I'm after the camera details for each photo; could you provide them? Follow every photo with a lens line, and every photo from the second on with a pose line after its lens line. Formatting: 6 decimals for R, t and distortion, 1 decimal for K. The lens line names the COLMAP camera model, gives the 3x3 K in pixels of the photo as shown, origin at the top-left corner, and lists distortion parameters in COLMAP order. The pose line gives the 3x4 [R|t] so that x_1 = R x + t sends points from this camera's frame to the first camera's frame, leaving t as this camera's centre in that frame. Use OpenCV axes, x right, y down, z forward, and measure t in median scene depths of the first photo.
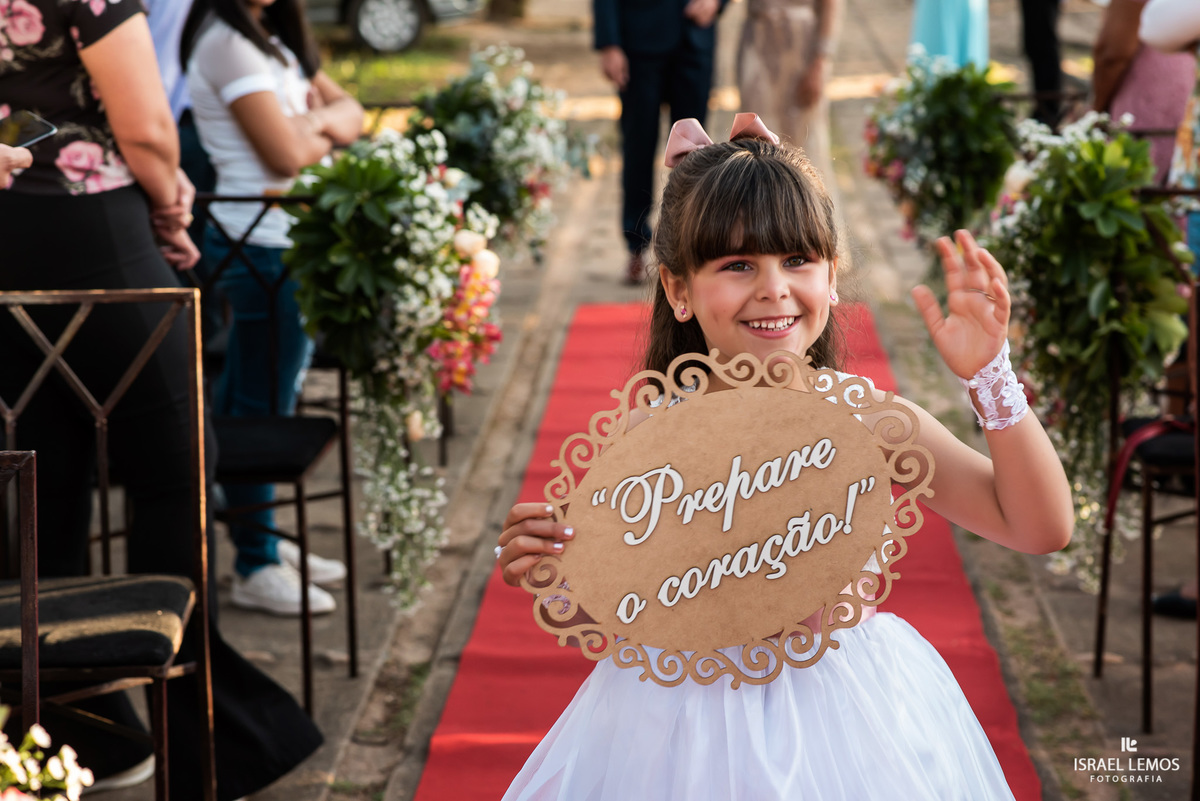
lens RADIAL K [[2920.8, 0, 600.0], [0, 2920.8, 400.5], [0, 0, 1]] dist [0.025373, 0.403364]
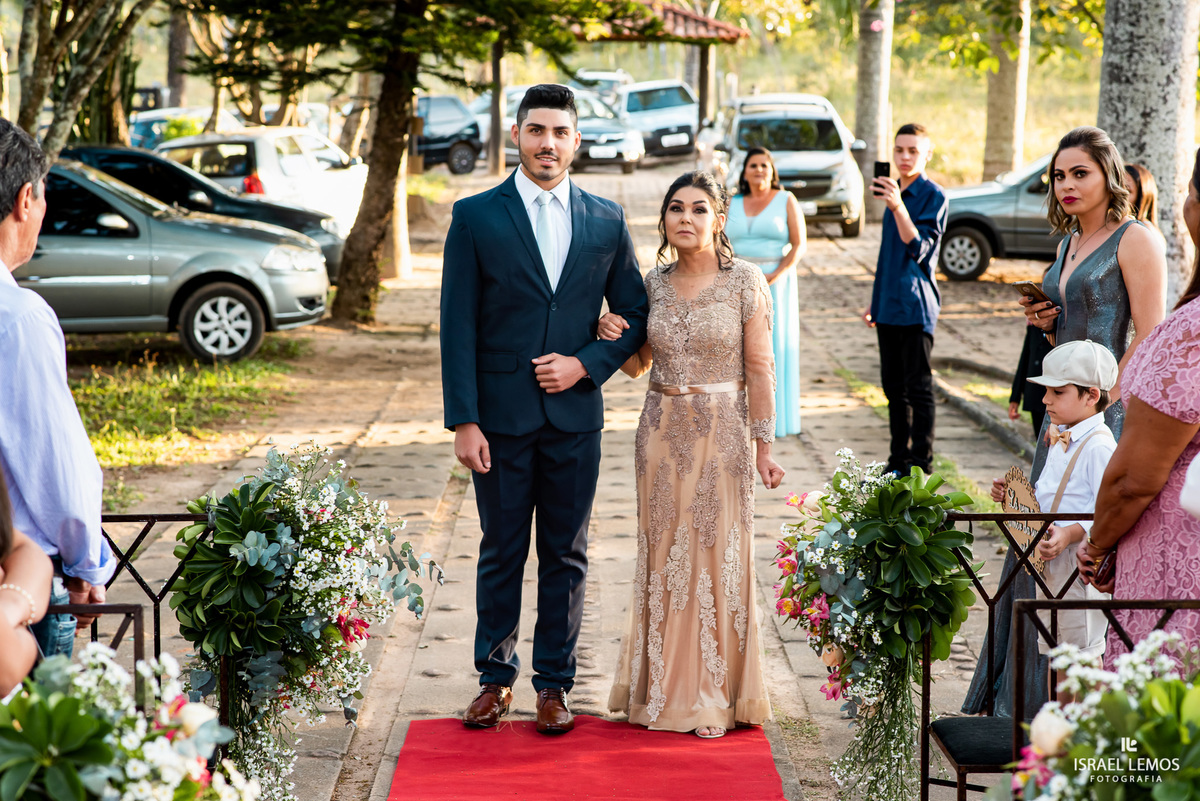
lens RADIAL K [[2892.7, 0, 600.0], [0, 2892.7, 400.5], [0, 0, 1]] dist [0.038776, 0.413020]
pose [[0.998665, 0.013899, 0.049743, 0.007539], [-0.009203, 0.995585, -0.093412, -0.088367], [-0.050821, 0.092830, 0.994384, 0.345837]]
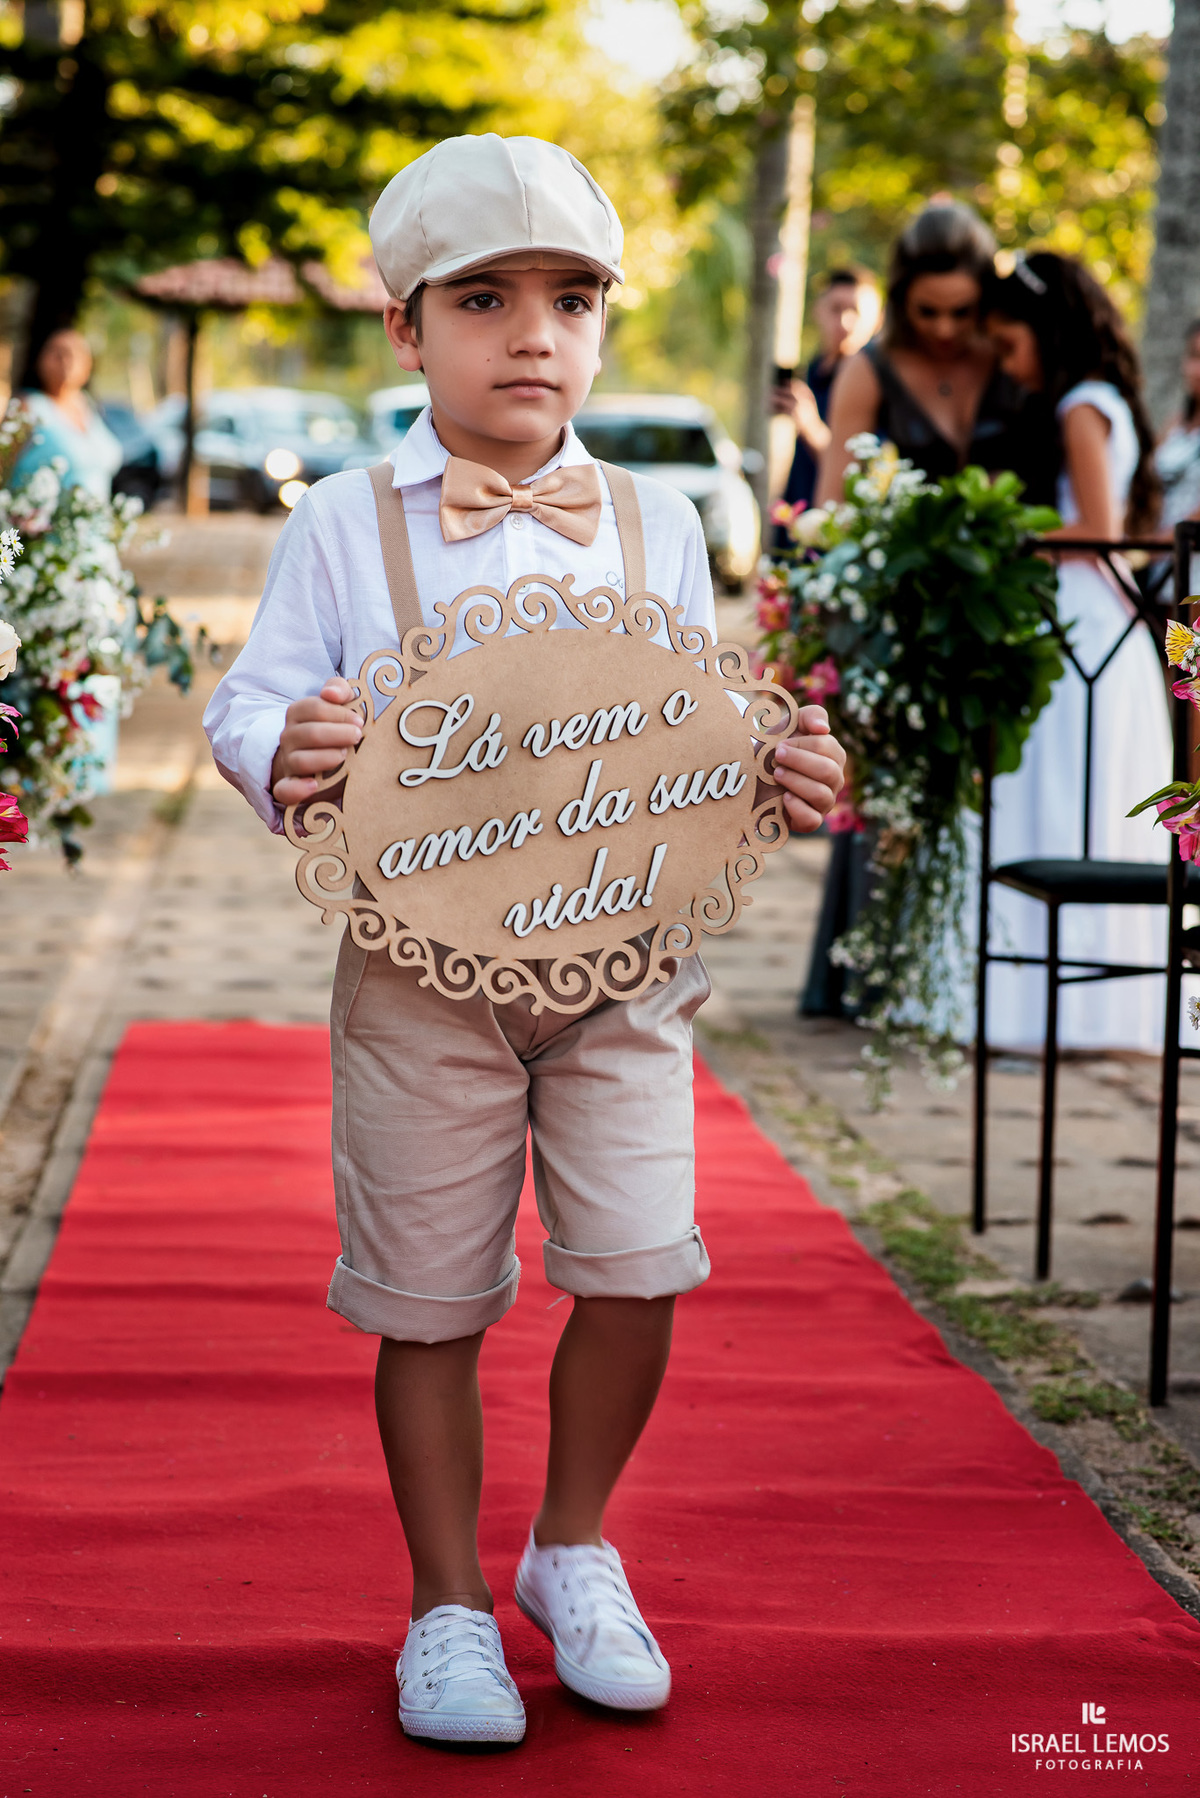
lens RADIAL K [[4353.5, 0, 600.0], [0, 4353.5, 899.0], [0, 0, 1]] dist [0.033219, 0.242698]
pose [[0.993259, 0.026836, 0.112770, -0.022854], [-0.015057, 0.994459, -0.104038, 0.046991], [-0.114937, 0.101639, 0.988159, 0.418259]]
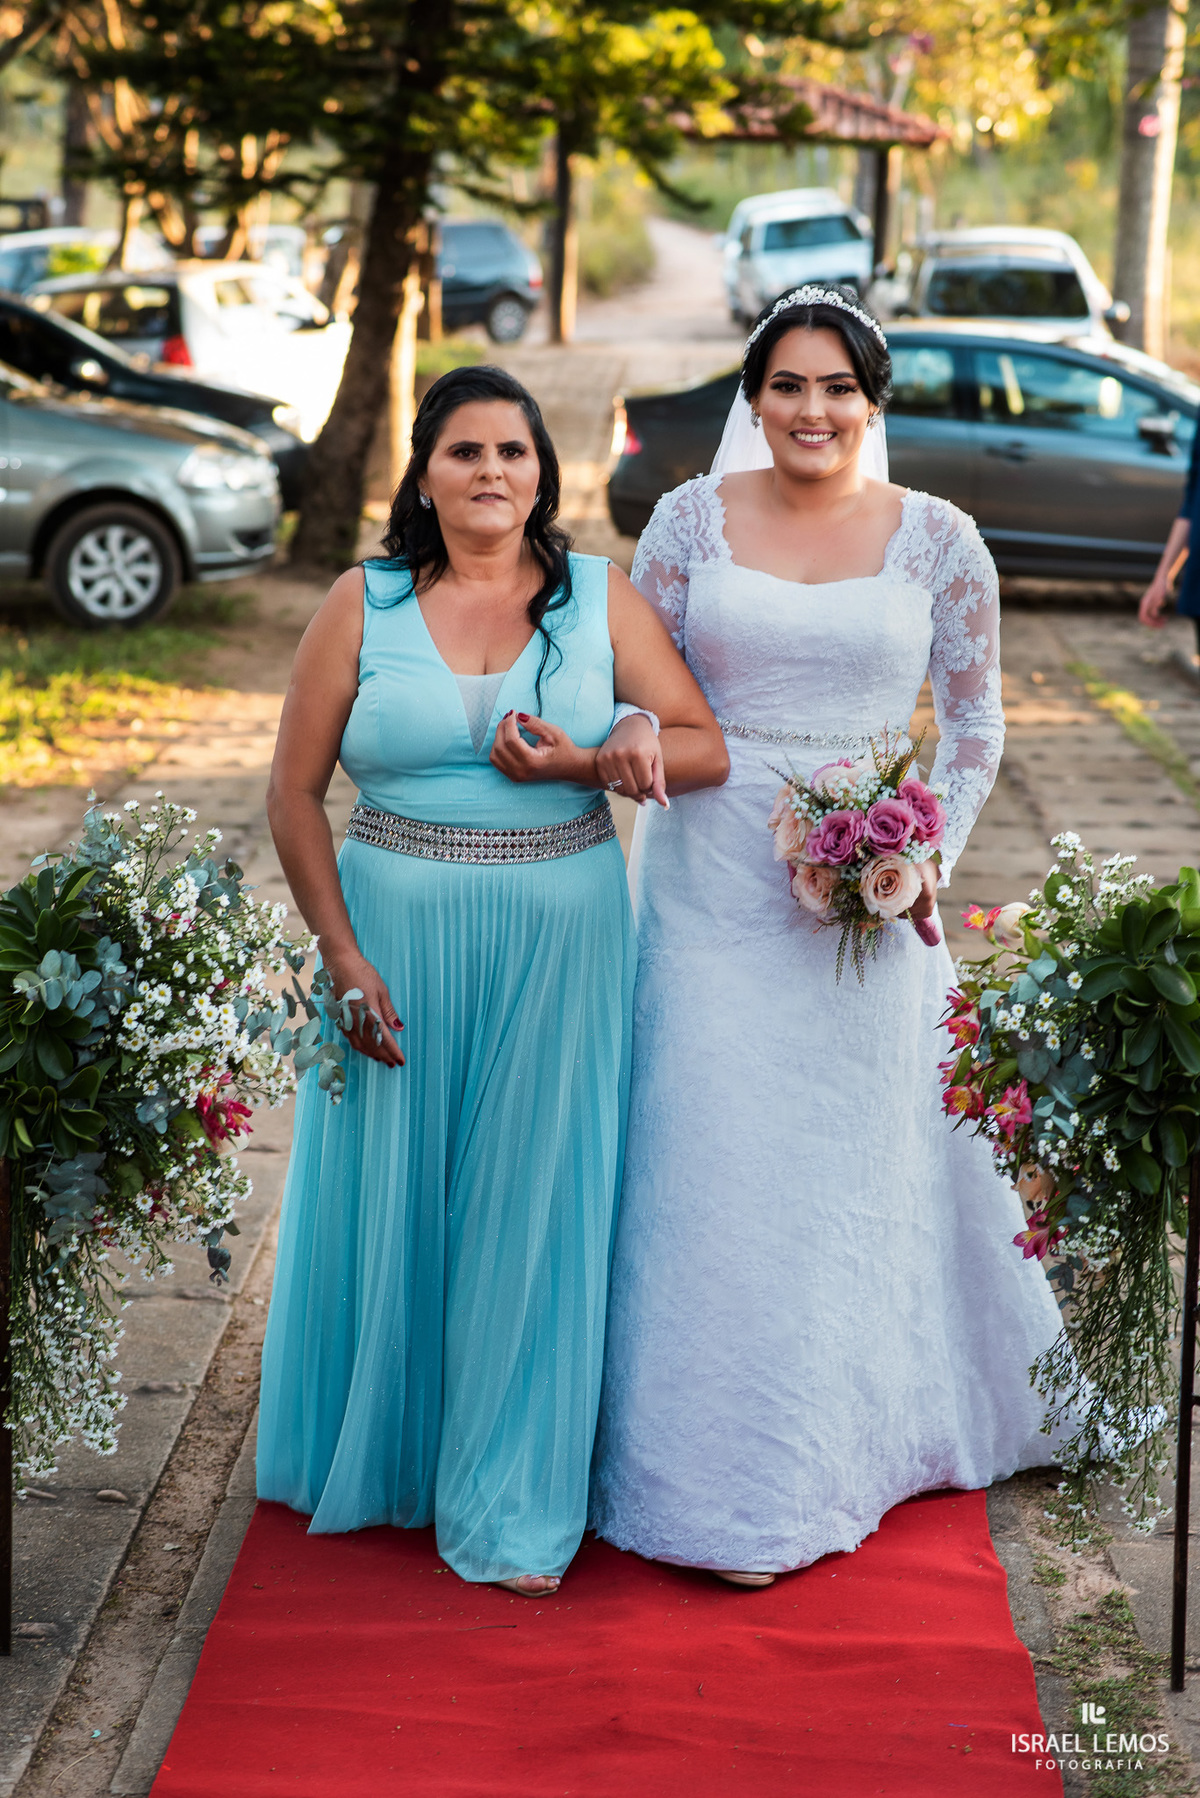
lens RADIAL K [[4334.3, 0, 600.0], [0, 4334.3, 899.0], [0, 0, 1]] dist [0.038776, 0.413020]
pose [[0.998999, 0.037072, 0.025050, 0.027787], [-0.035948, 0.998387, -0.043936, -0.113016], [-0.026638, 0.042991, 0.998720, 0.474529]]
